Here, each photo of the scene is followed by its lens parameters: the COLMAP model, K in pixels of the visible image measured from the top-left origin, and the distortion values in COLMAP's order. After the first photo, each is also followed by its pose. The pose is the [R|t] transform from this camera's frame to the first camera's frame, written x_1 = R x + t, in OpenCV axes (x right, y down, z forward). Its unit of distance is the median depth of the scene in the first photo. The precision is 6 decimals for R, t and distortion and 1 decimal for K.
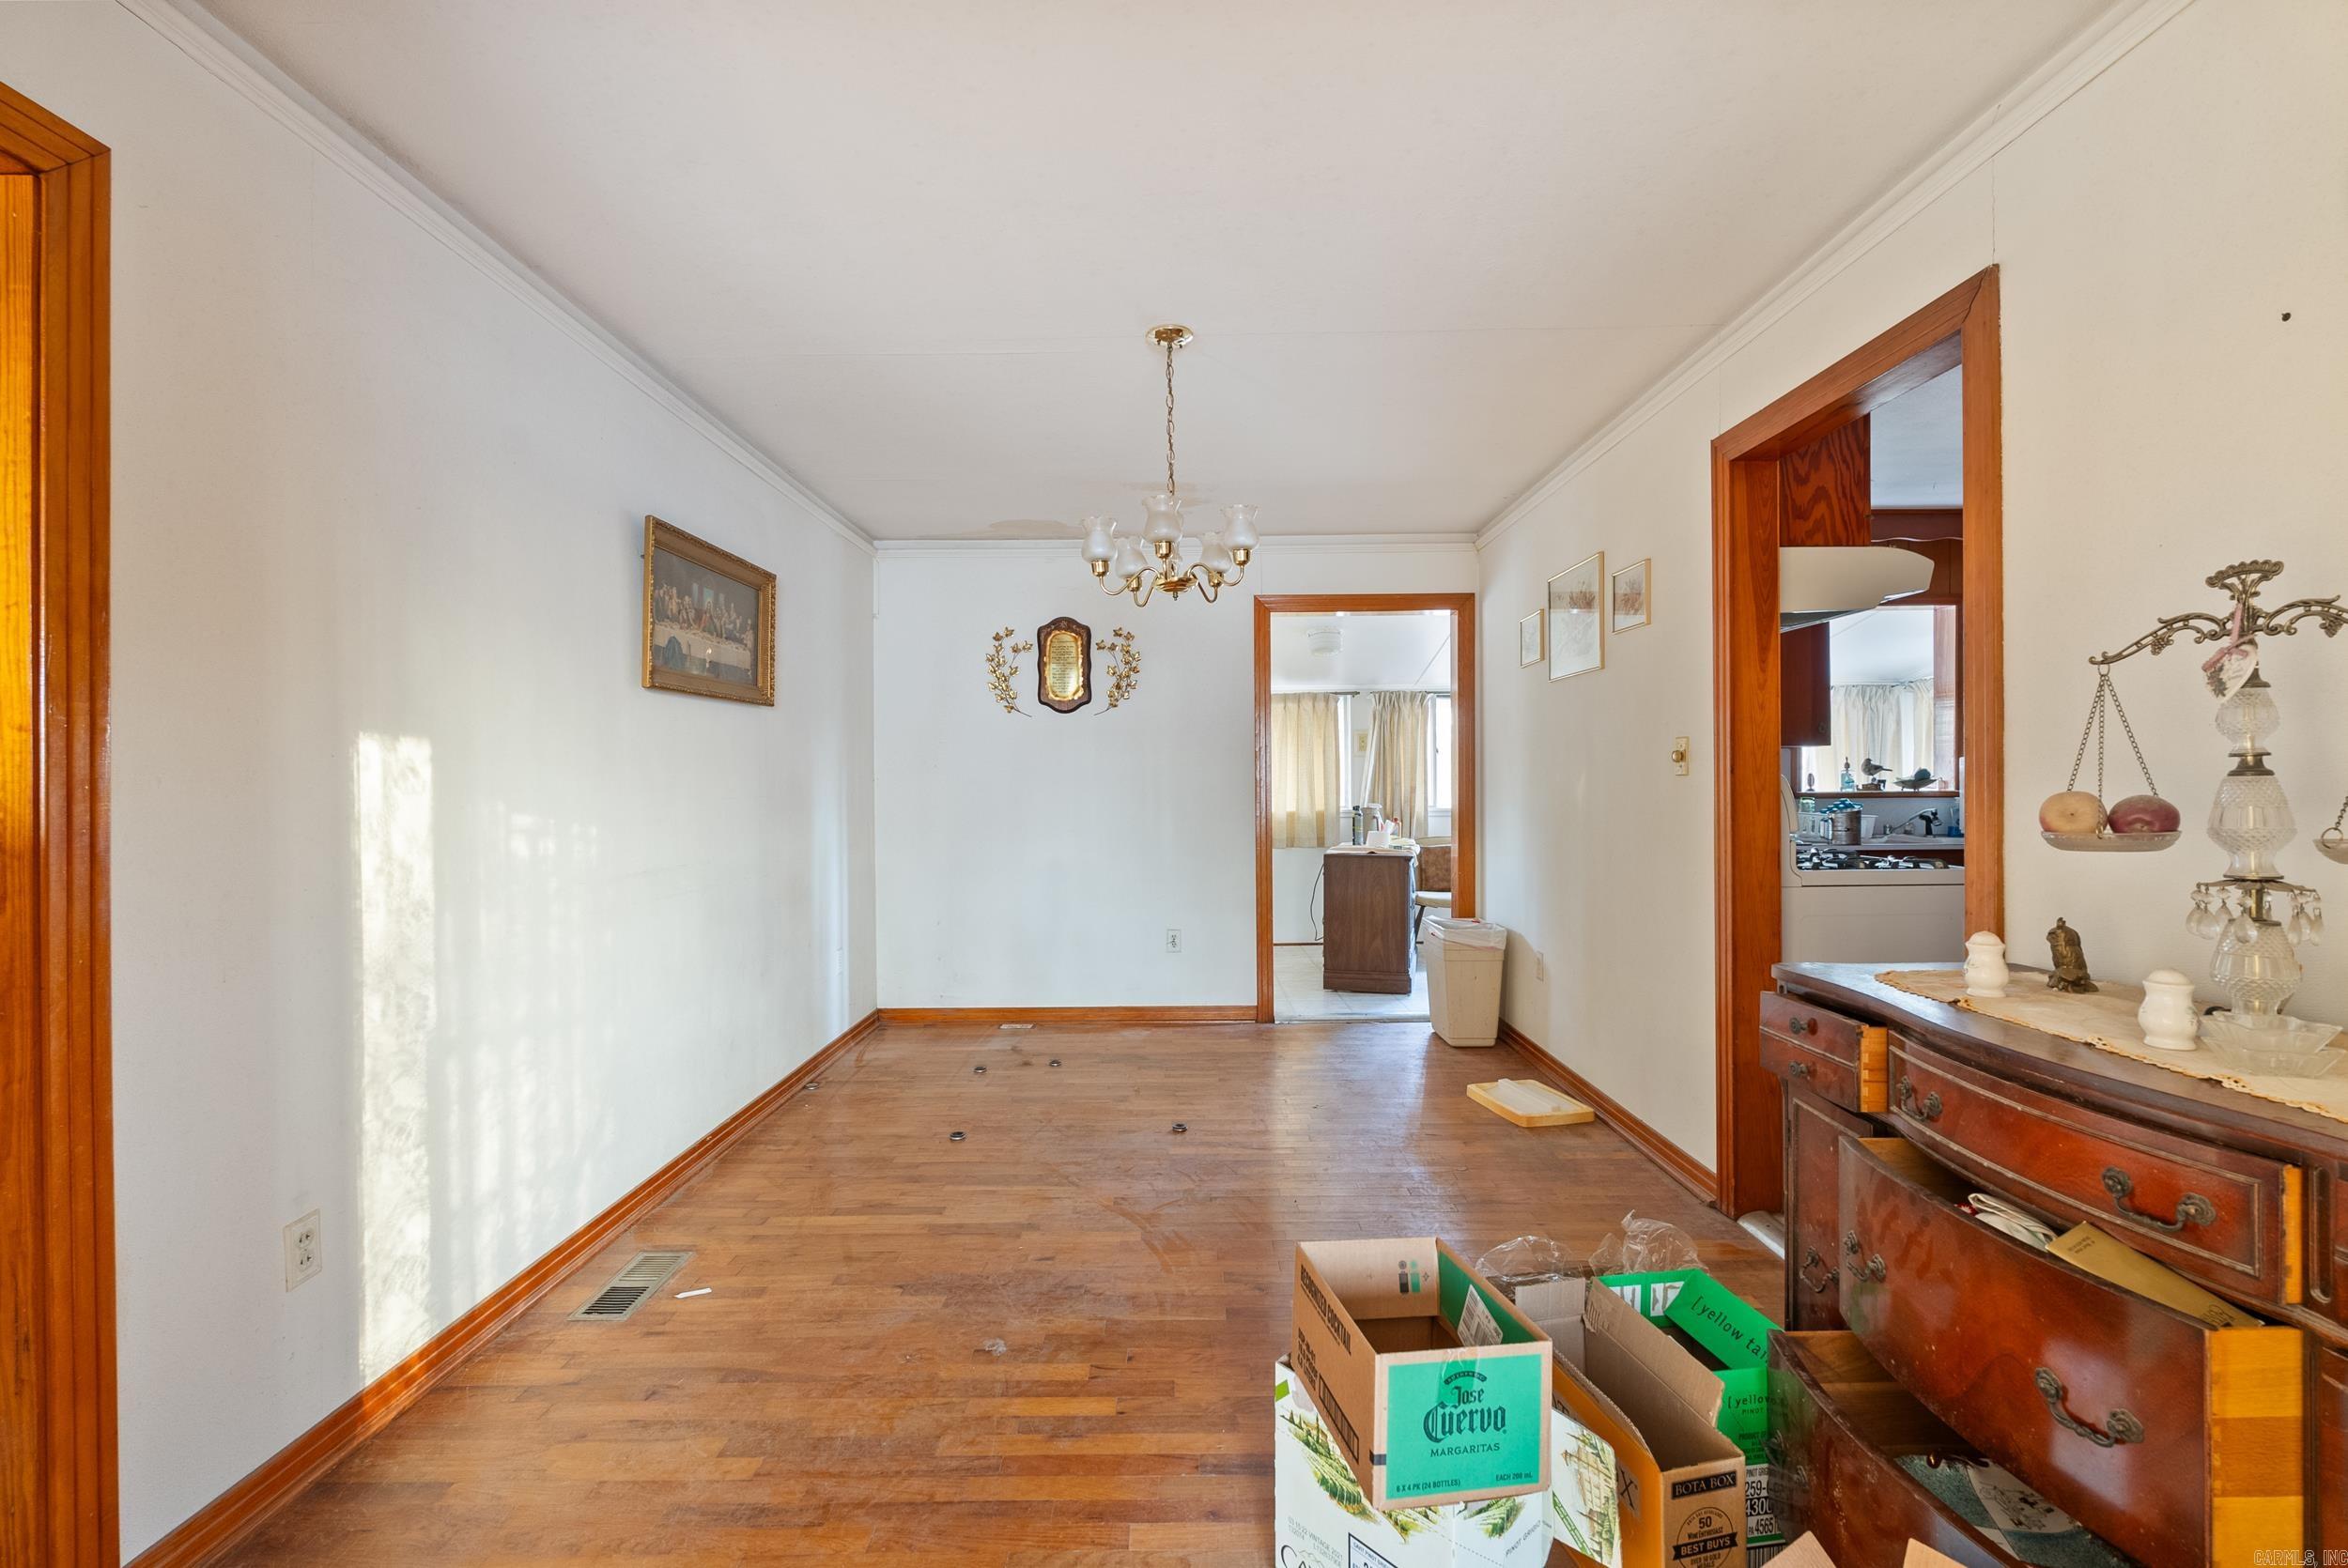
lens RADIAL K [[1049.3, 0, 1179.0], [0, 1049.3, 790.1], [0, 0, 1]] dist [-0.003900, 0.000328]
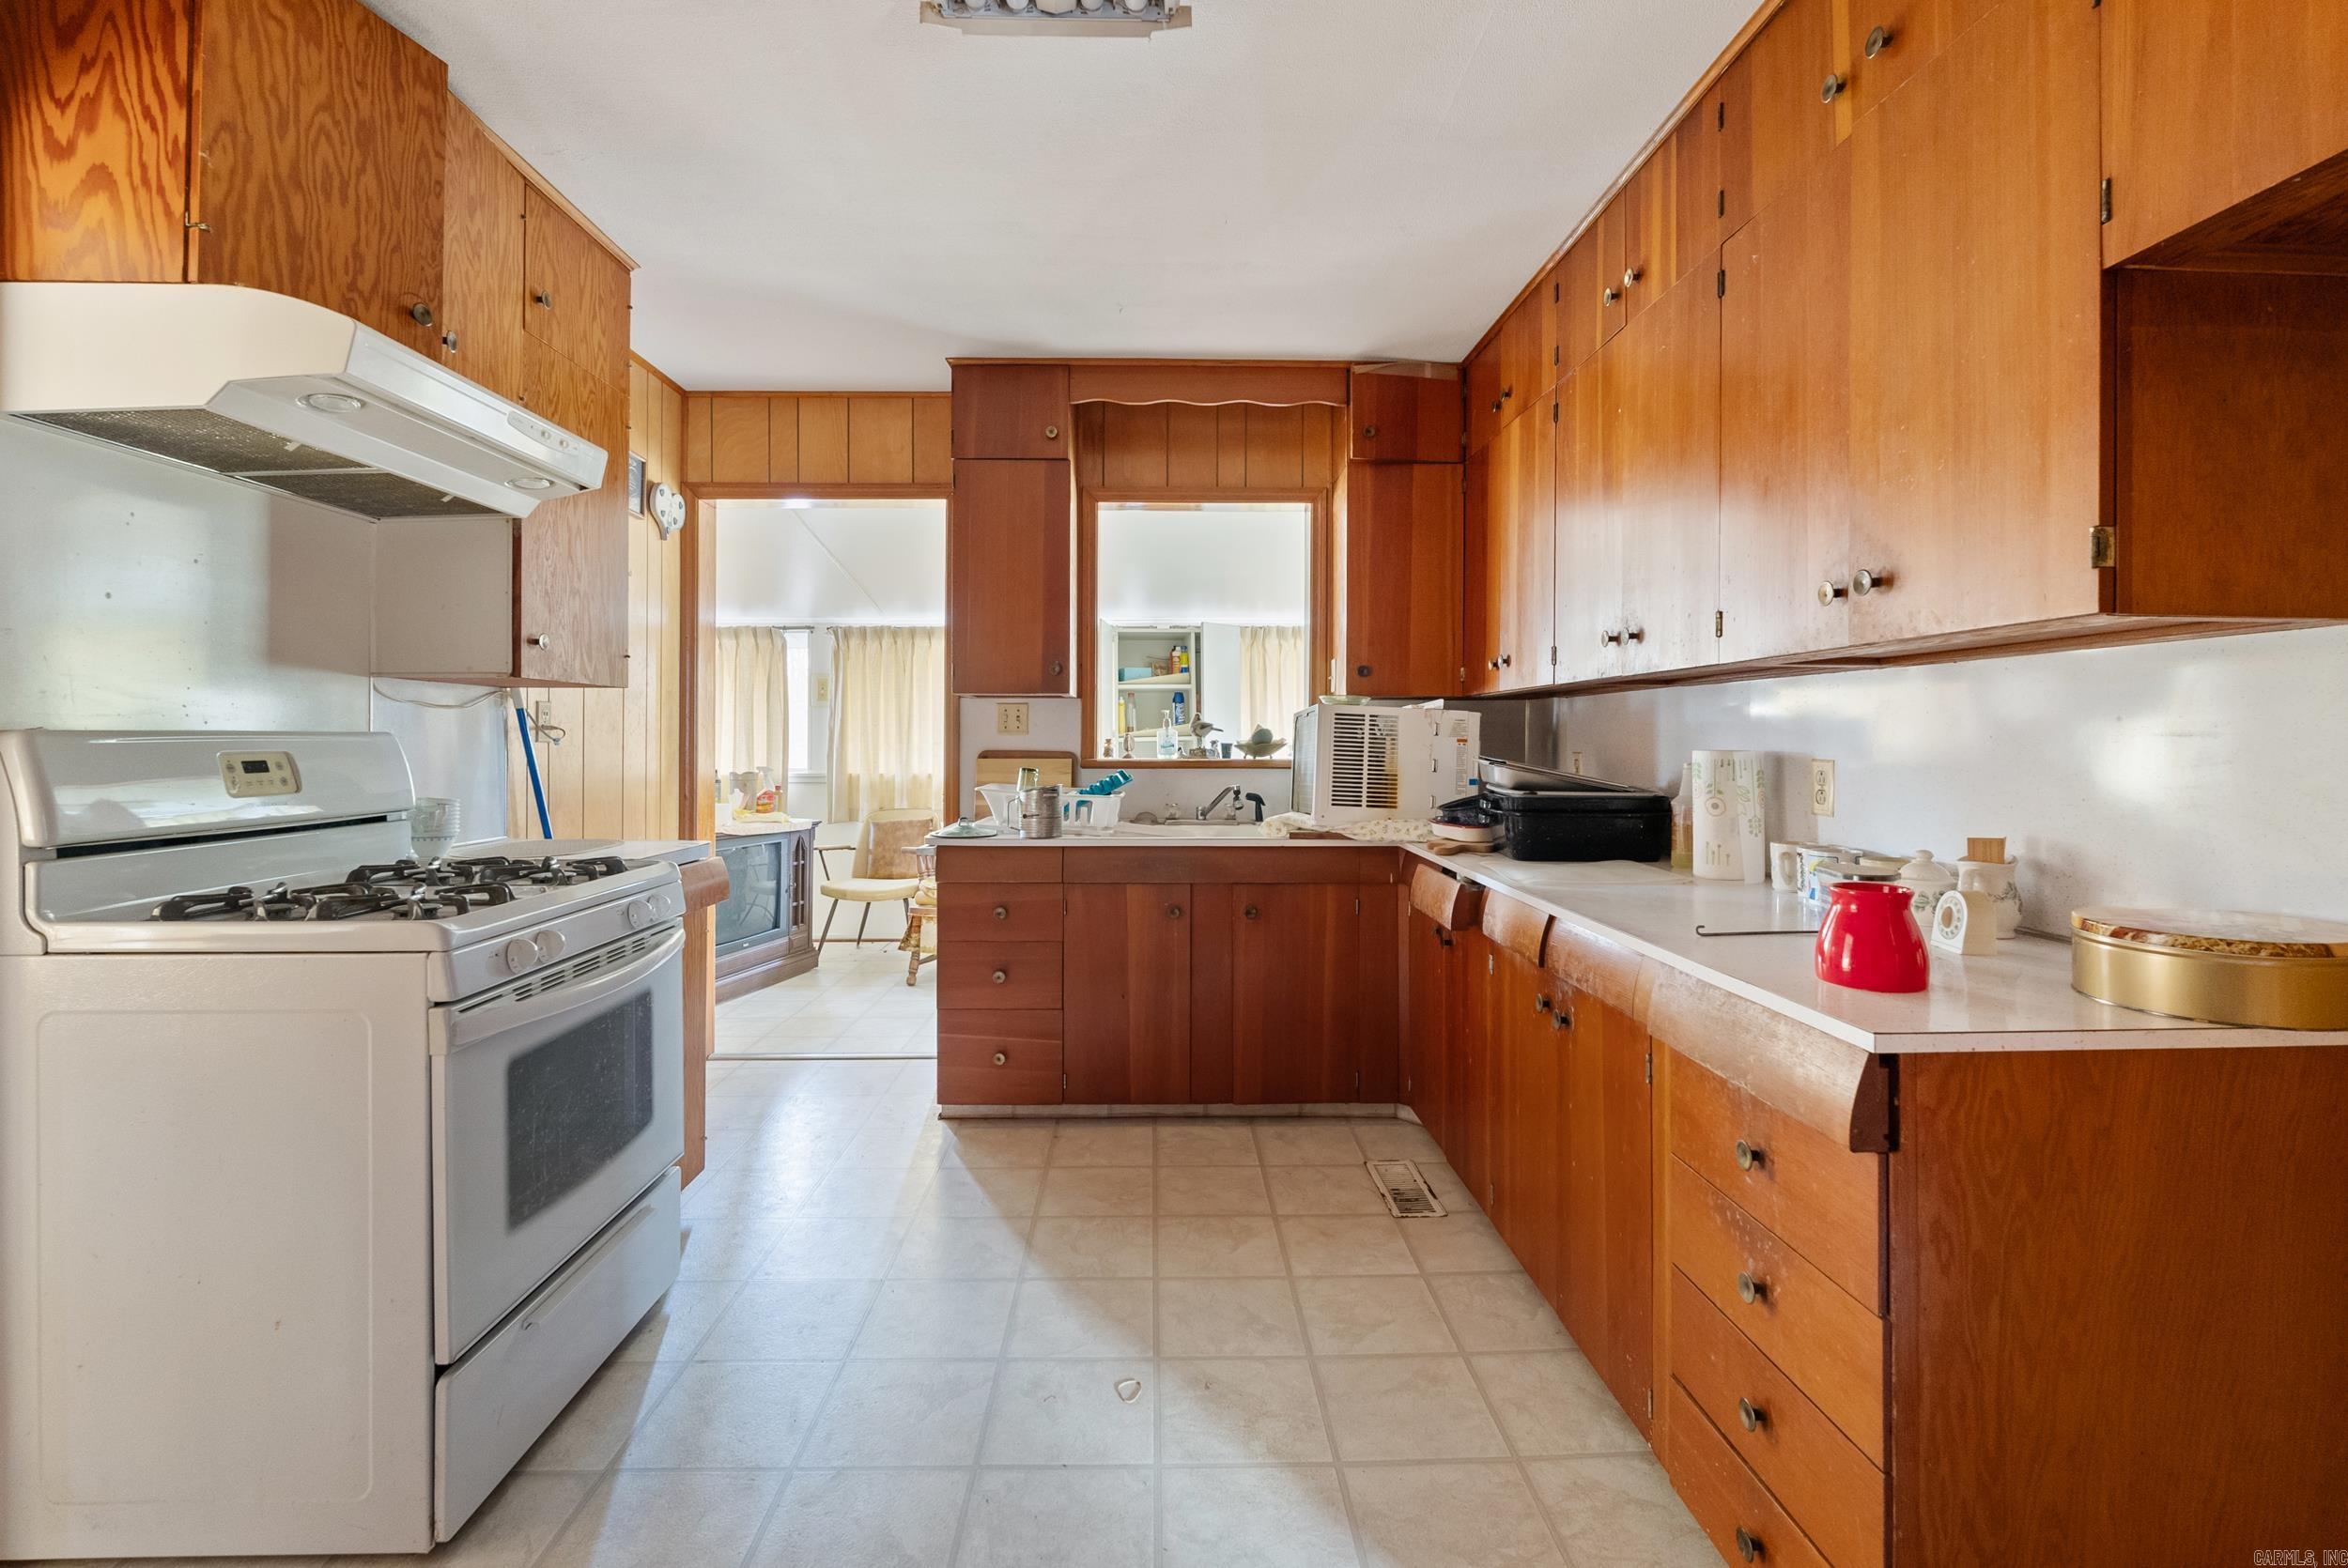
lens RADIAL K [[1101.4, 0, 1171.8], [0, 1101.4, 760.0], [0, 0, 1]] dist [0.001999, -0.000468]
pose [[0.999833, 0.009781, 0.015447, 0.632560], [-0.009918, 0.999912, 0.008780, -0.004863], [-0.015360, -0.008932, 0.999842, 0.251765]]
